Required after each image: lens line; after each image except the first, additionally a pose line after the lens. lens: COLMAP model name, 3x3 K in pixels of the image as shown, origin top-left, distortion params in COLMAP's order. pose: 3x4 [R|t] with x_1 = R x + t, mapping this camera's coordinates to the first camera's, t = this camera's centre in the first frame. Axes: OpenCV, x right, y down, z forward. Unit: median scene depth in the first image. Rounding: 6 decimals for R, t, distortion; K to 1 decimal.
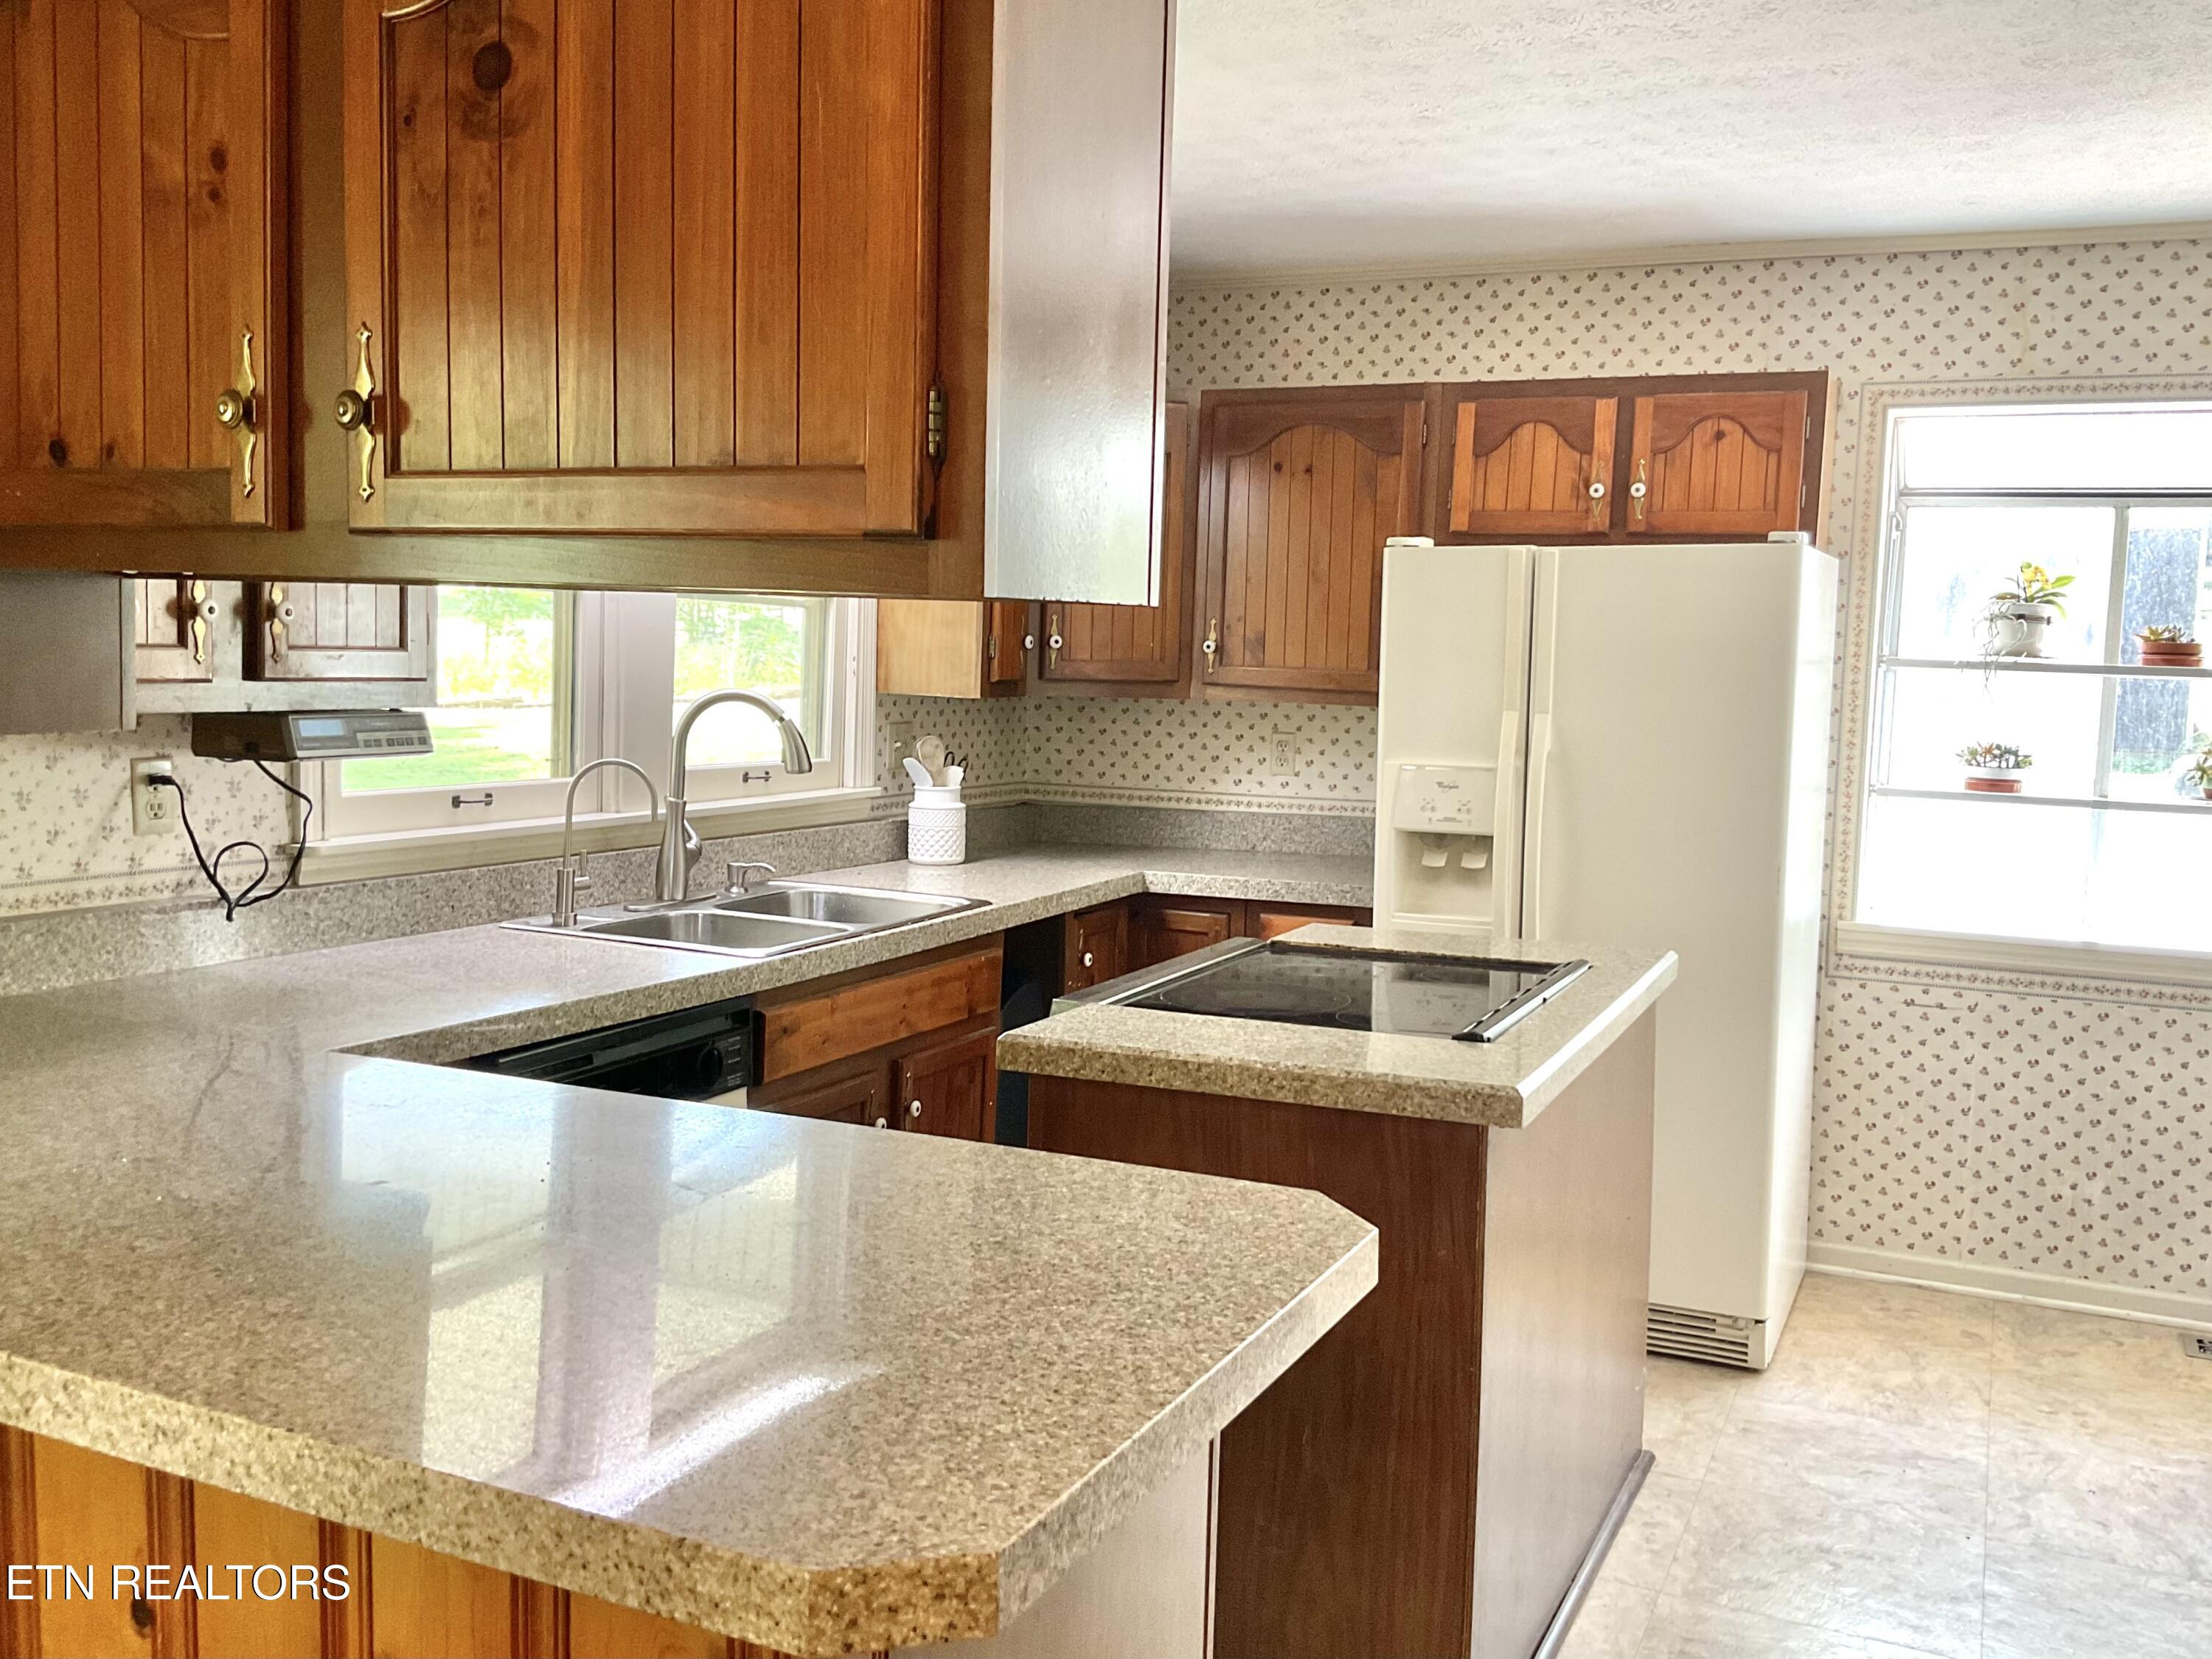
lens RADIAL K [[1928.6, 0, 1099.8], [0, 1928.6, 821.3], [0, 0, 1]] dist [0.055849, -0.103258]
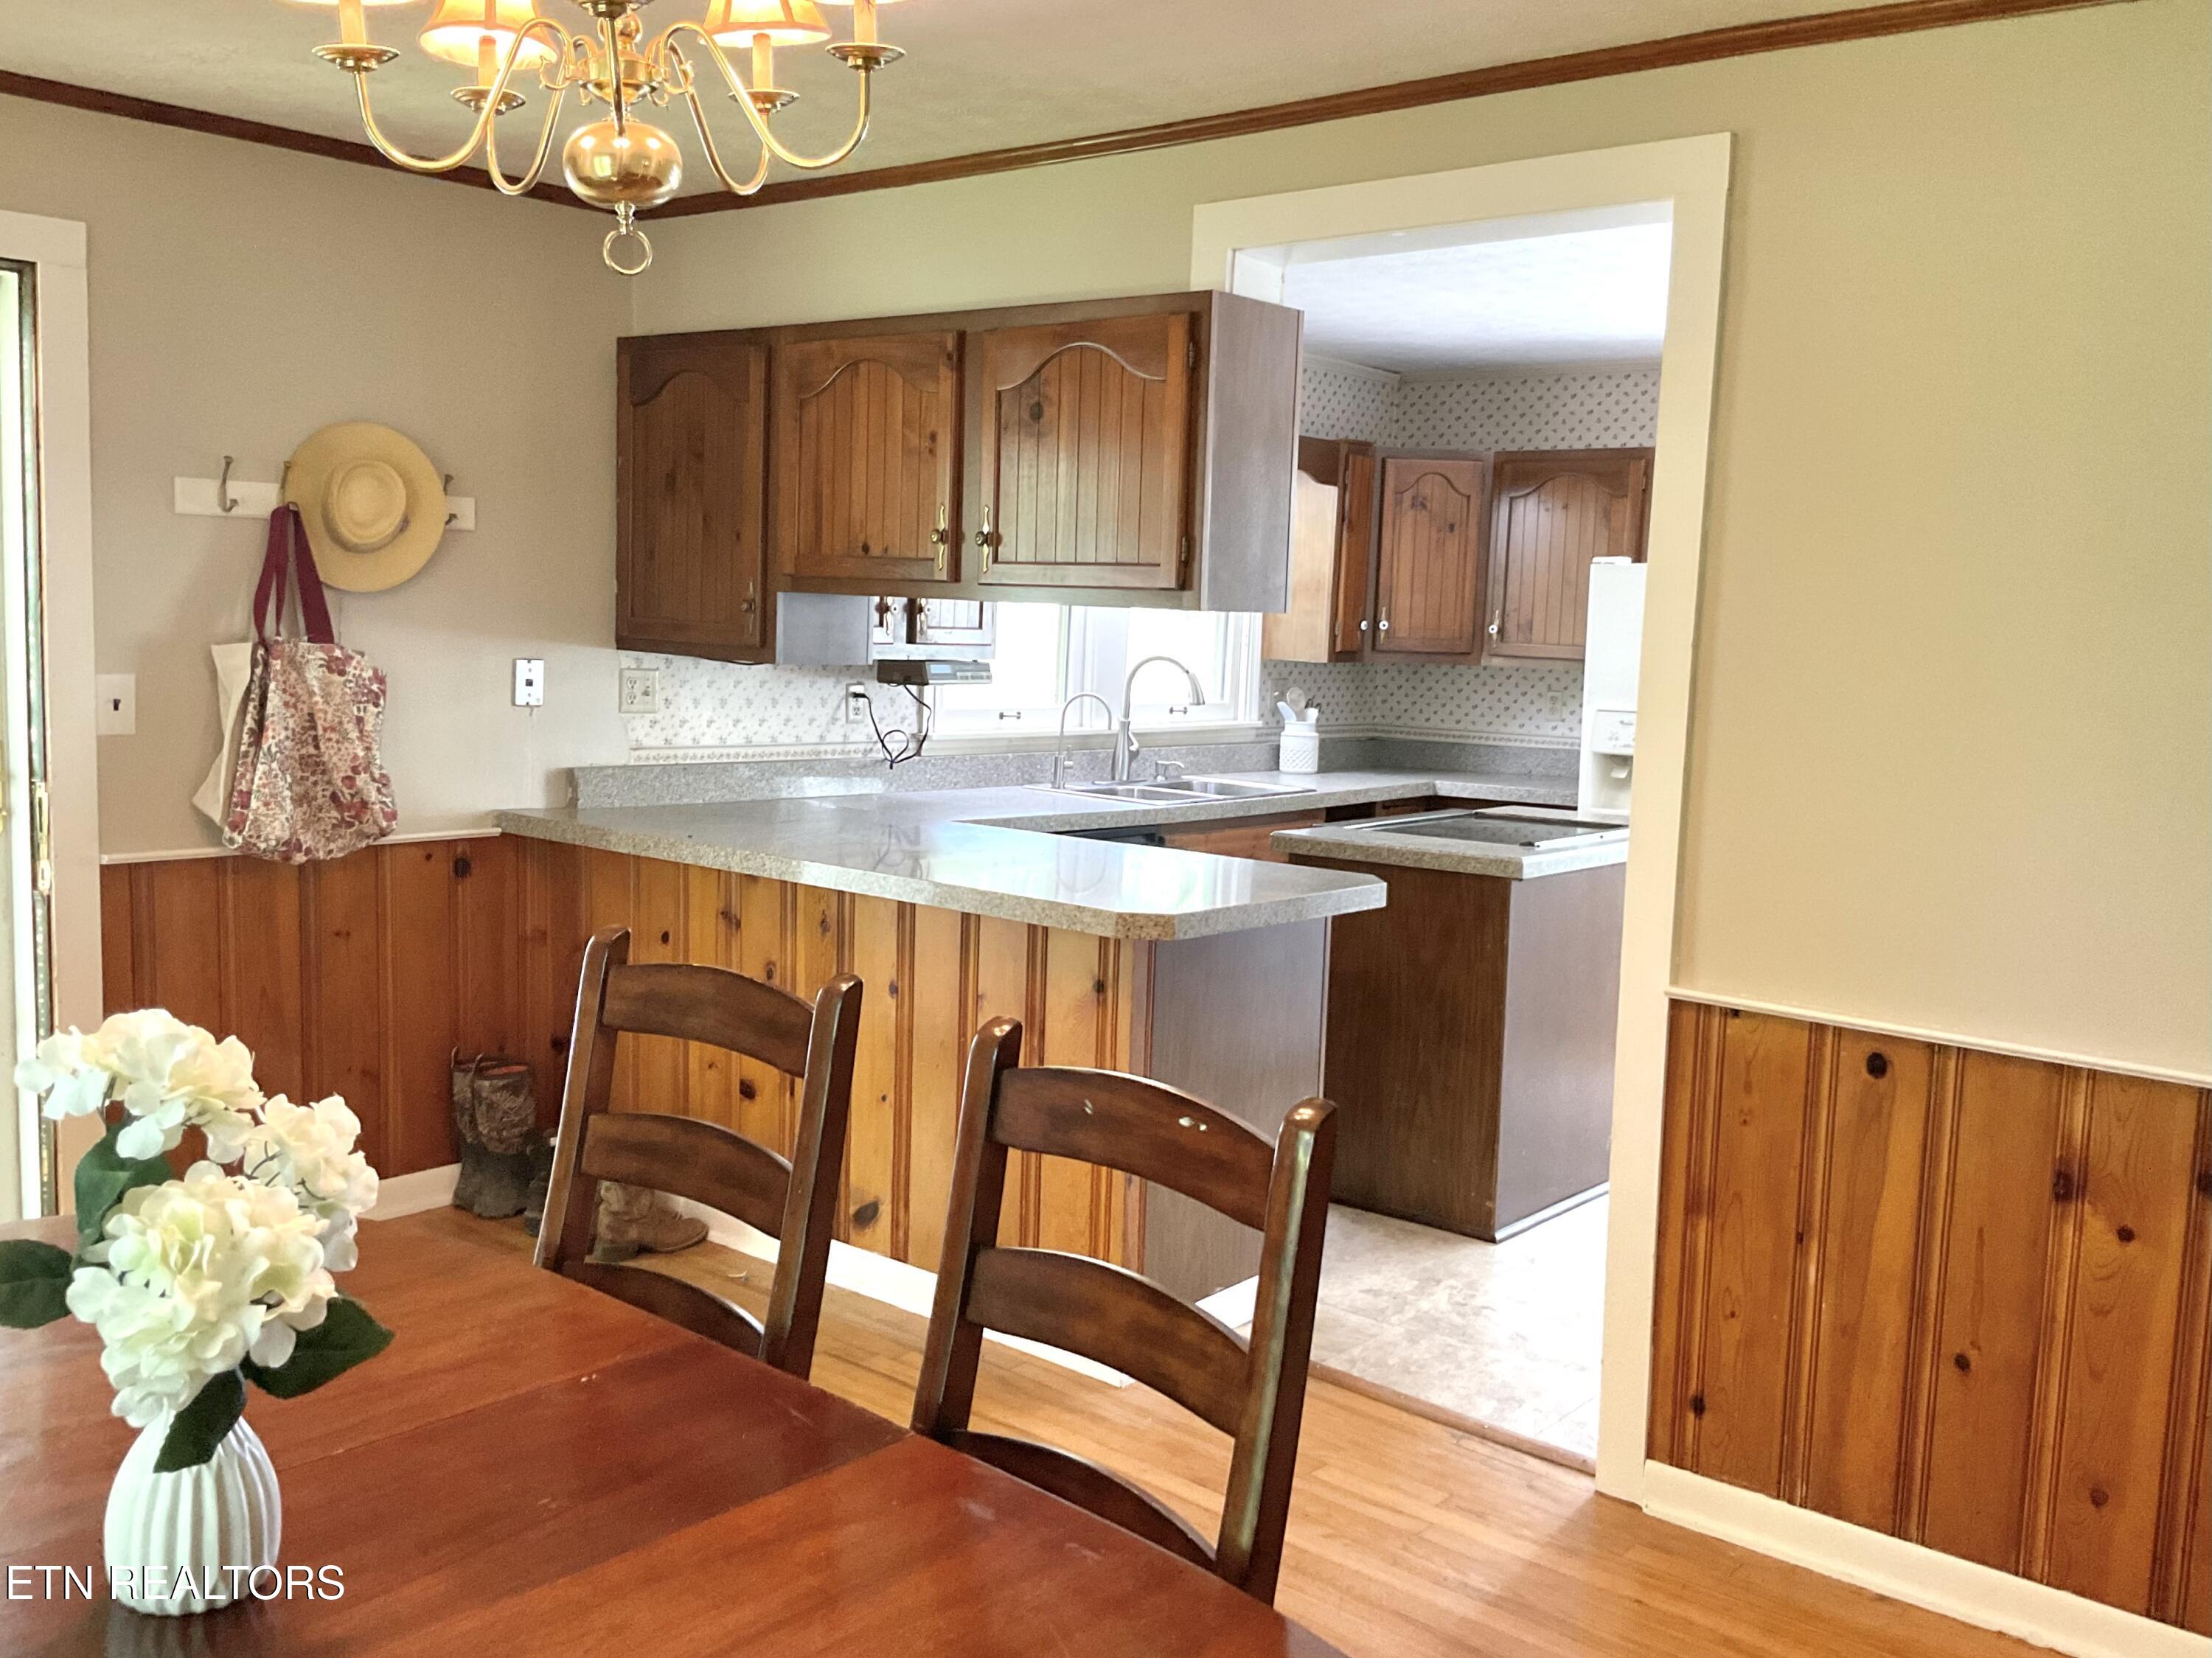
lens RADIAL K [[1928.5, 0, 1105.3], [0, 1928.5, 827.2], [0, 0, 1]] dist [0.055849, -0.103258]
pose [[0.967924, 0.032771, -0.249097, 0.179898], [-0.029424, 0.999420, 0.017148, 0.052789], [0.249514, -0.009268, 0.968327, -0.608432]]
